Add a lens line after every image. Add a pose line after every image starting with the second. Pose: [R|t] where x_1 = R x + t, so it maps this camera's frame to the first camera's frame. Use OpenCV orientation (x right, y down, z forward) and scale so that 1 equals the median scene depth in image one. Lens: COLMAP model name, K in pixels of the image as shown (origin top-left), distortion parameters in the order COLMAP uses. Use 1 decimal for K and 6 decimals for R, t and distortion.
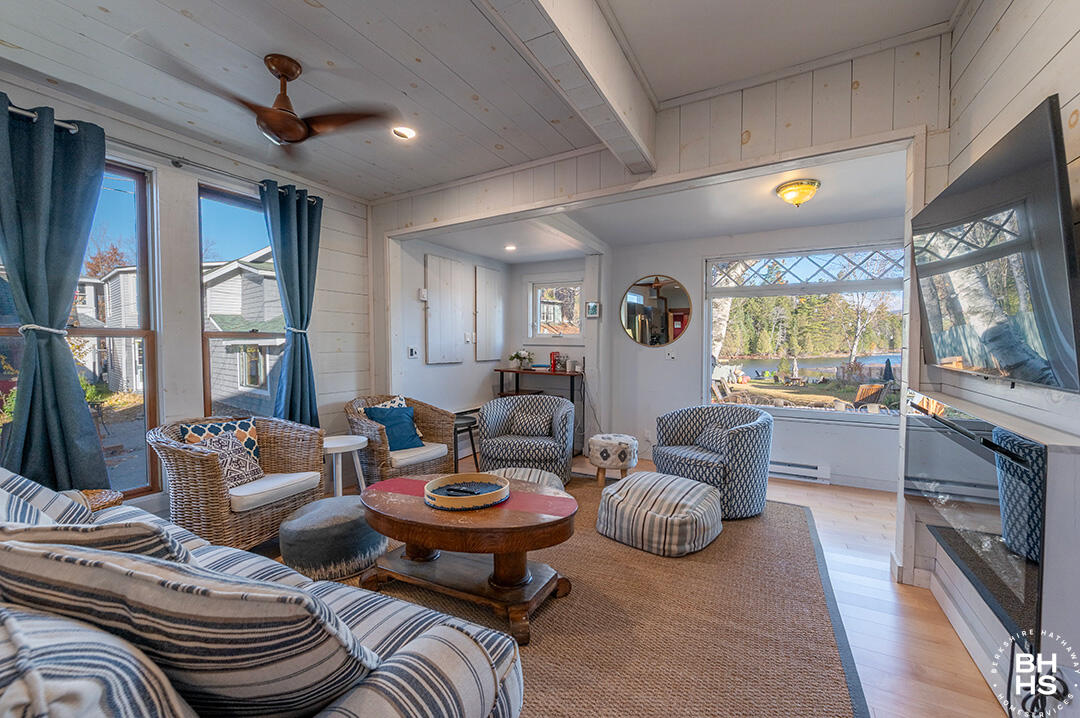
lens RADIAL K [[439.3, 0, 540.0], [0, 439.3, 359.0], [0, 0, 1]] dist [-0.000379, -0.000115]
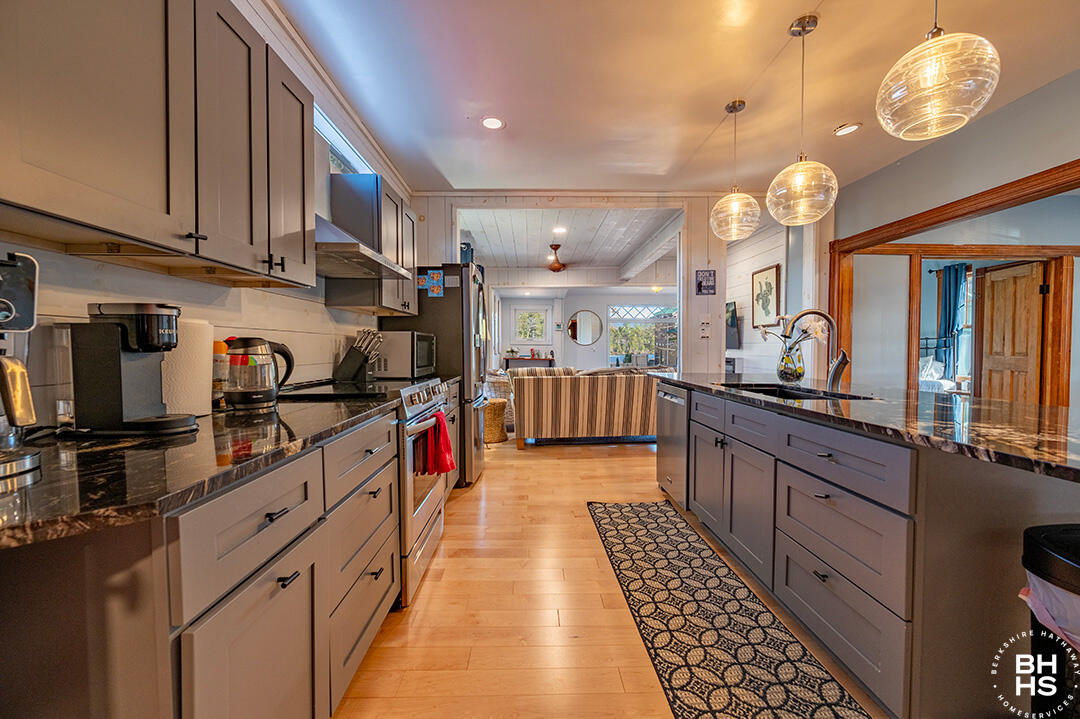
lens RADIAL K [[439.3, 0, 540.0], [0, 439.3, 359.5], [0, 0, 1]] dist [-0.000379, -0.000115]
pose [[0.856627, -0.013431, 0.515762, -1.236249], [0.018608, 0.999815, -0.004869, 0.056525], [-0.515601, 0.013768, 0.856718, -0.816418]]
